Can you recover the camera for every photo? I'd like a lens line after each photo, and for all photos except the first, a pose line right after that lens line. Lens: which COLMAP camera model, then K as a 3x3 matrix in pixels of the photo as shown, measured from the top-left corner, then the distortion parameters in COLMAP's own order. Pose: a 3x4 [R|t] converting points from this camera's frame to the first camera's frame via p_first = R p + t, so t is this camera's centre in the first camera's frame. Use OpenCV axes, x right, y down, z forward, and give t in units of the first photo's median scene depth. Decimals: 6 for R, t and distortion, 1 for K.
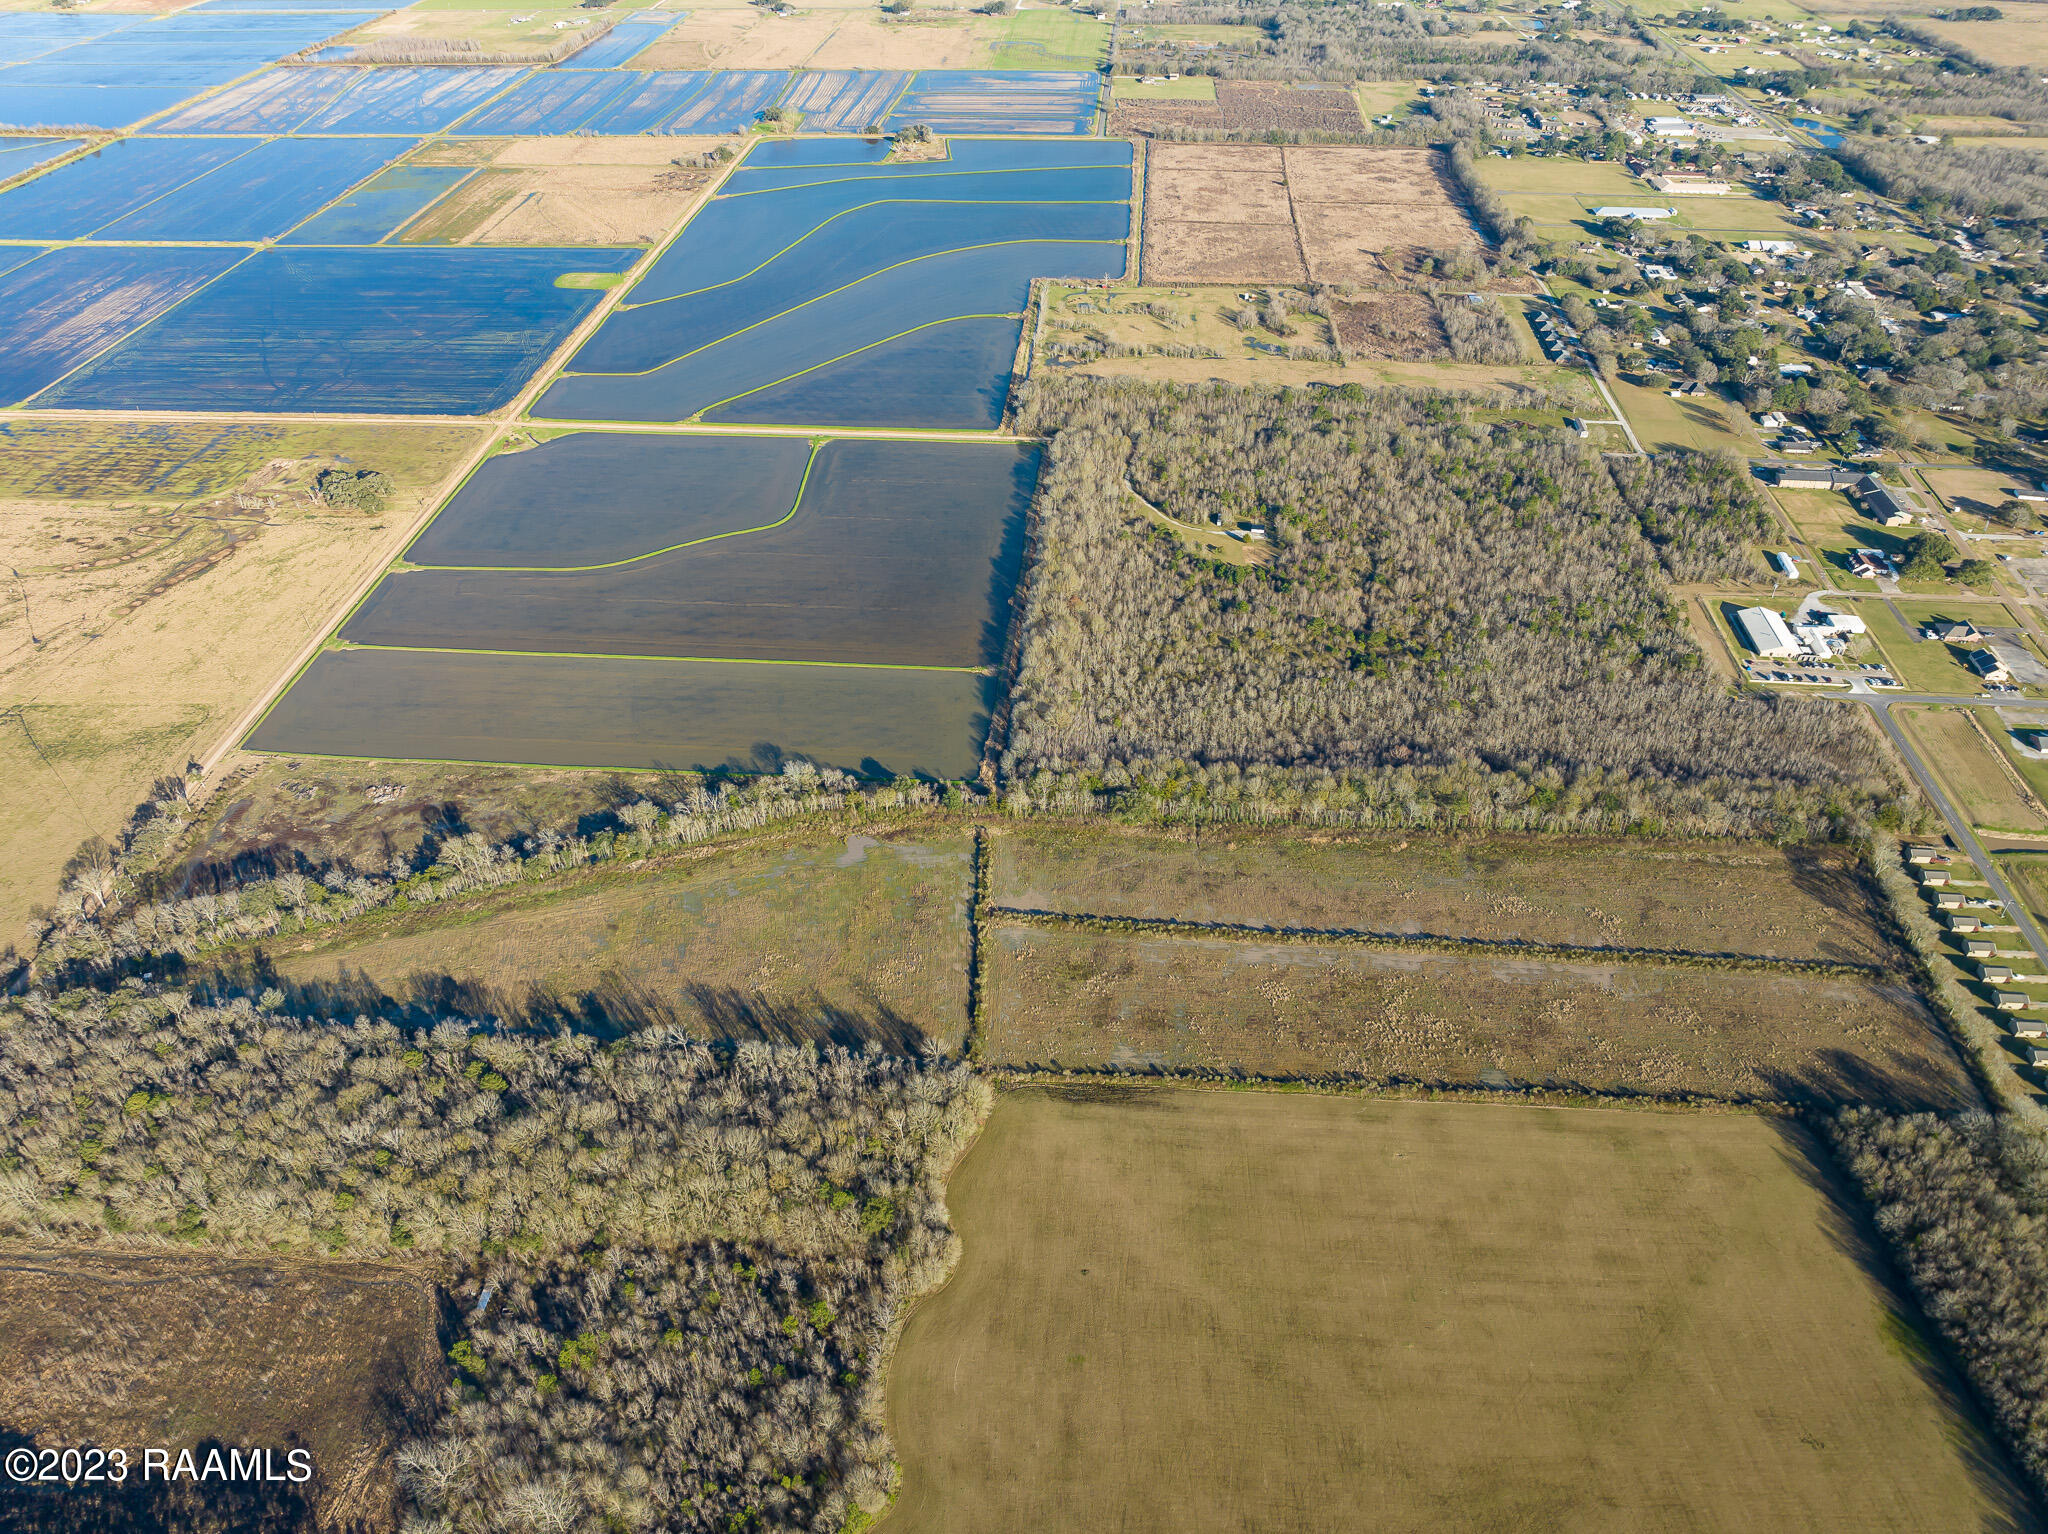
lens RADIAL K [[1437.8, 0, 1024.0], [0, 1437.8, 767.0], [0, 0, 1]] dist [-0.041677, 0.004598]
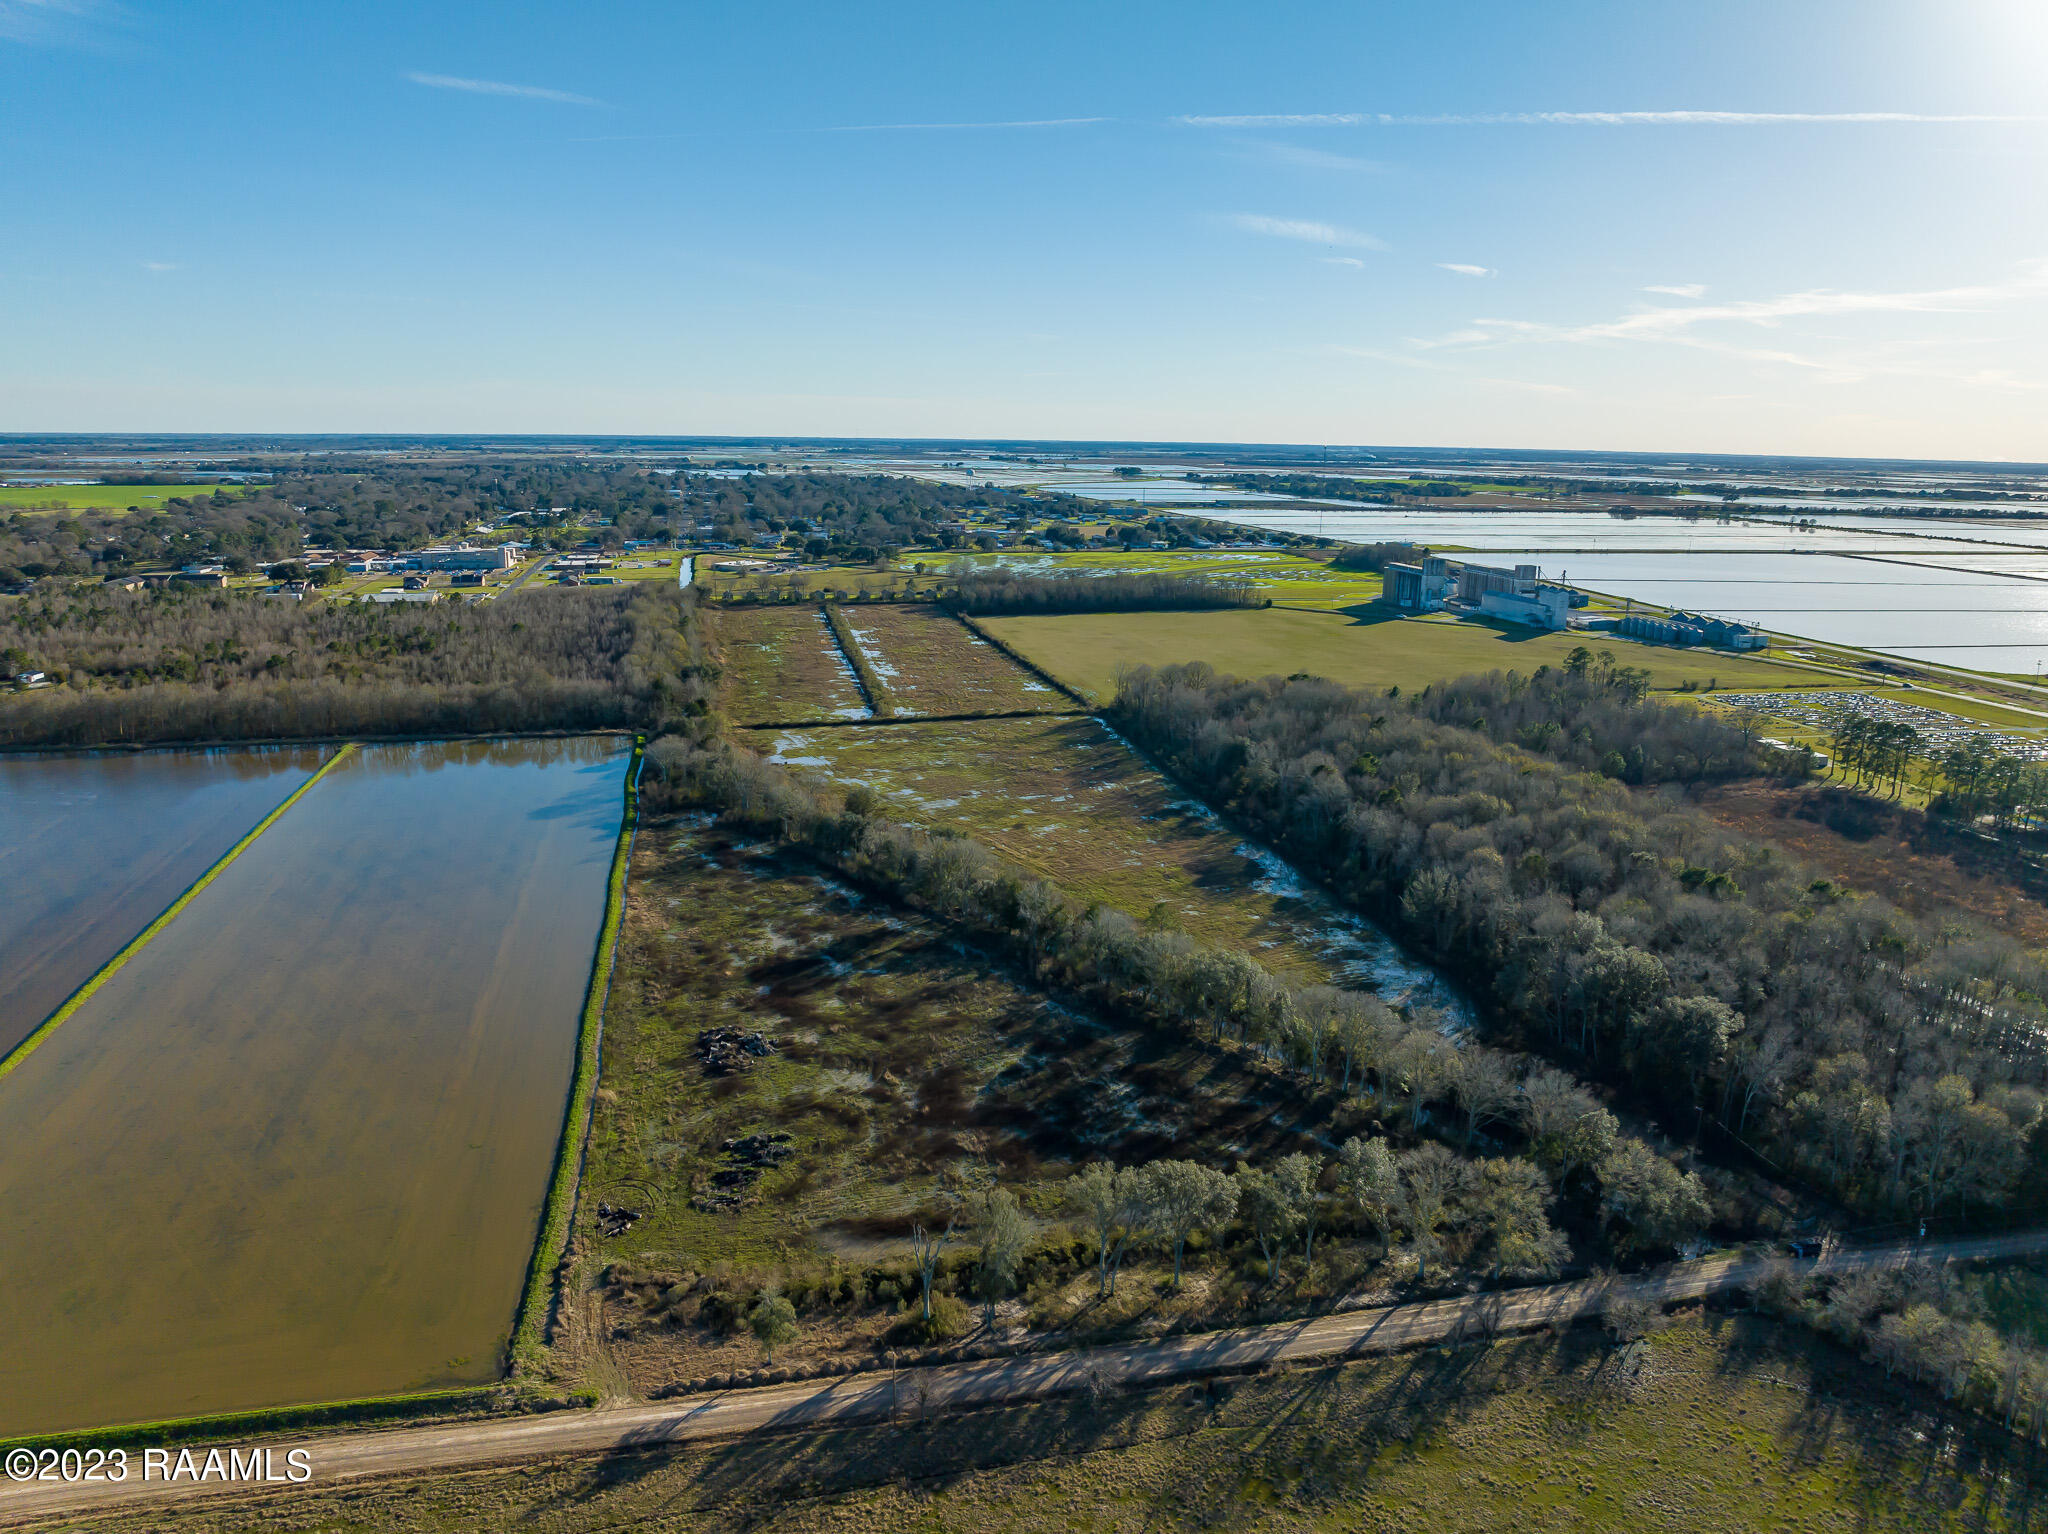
lens RADIAL K [[1437.8, 0, 1024.0], [0, 1437.8, 767.0], [0, 0, 1]] dist [-0.041677, 0.004598]
pose [[-0.295841, -0.210930, 0.931658, -0.676159], [0.571032, 0.742812, 0.349502, -0.105342], [-0.765768, 0.635404, -0.099307, 0.783944]]
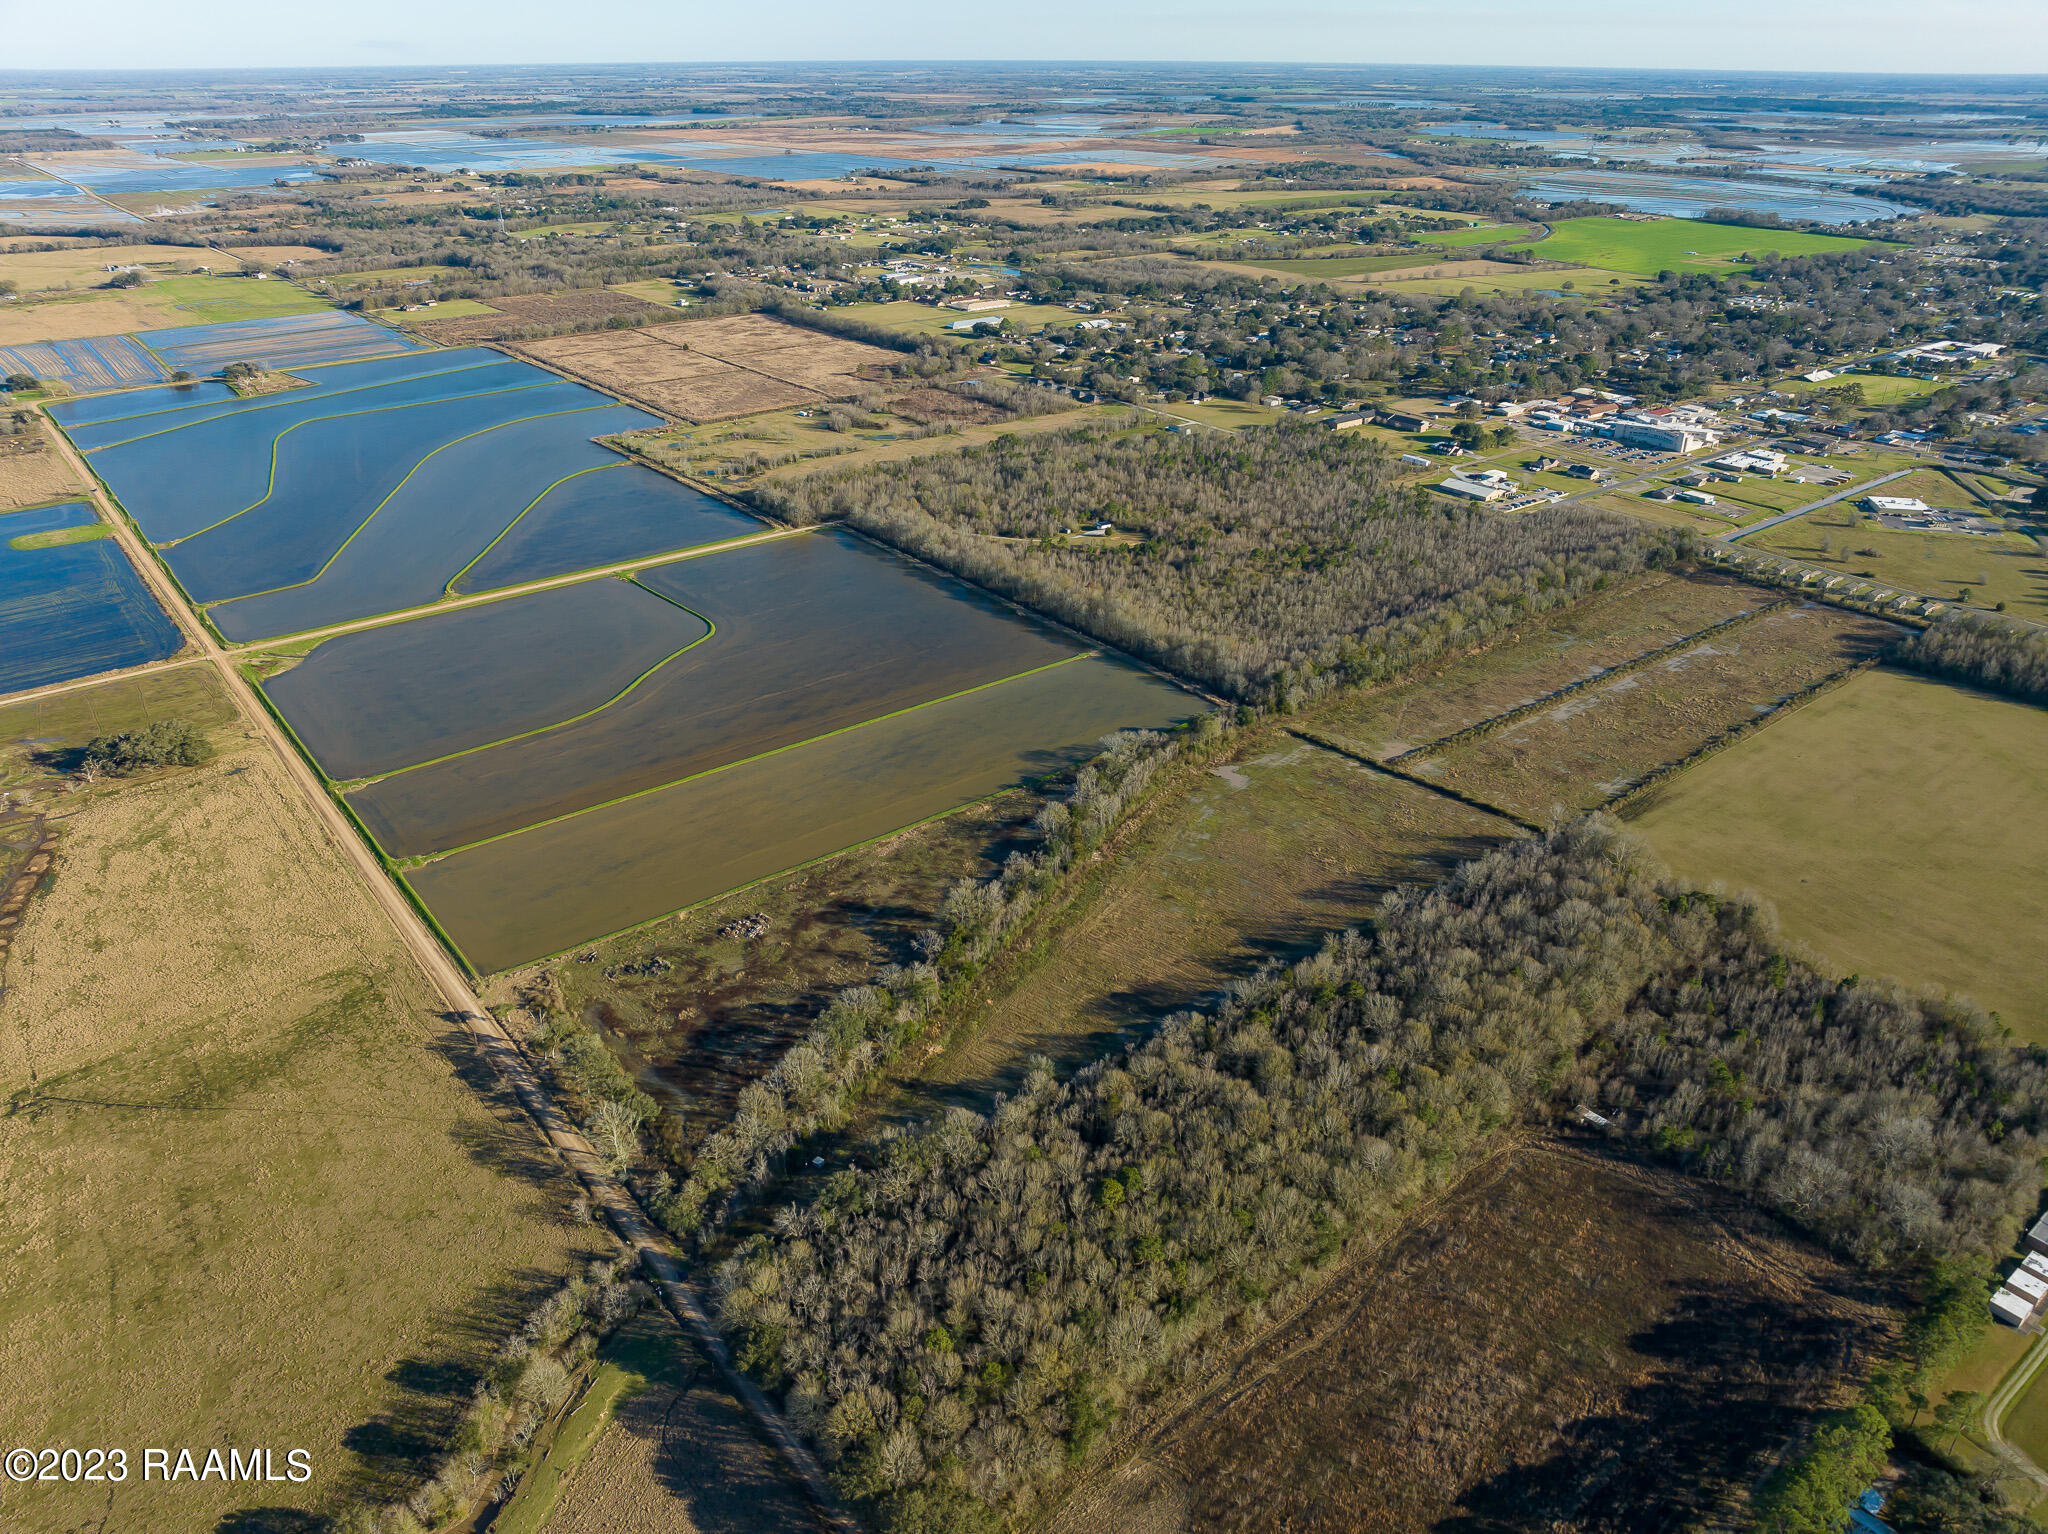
lens RADIAL K [[1437.8, 0, 1024.0], [0, 1437.8, 767.0], [0, 0, 1]] dist [-0.041677, 0.004598]
pose [[0.730506, -0.298907, 0.614016, -0.666045], [0.408708, 0.911678, -0.042436, 0.027869], [-0.547101, 0.281953, 0.788152, 0.229167]]
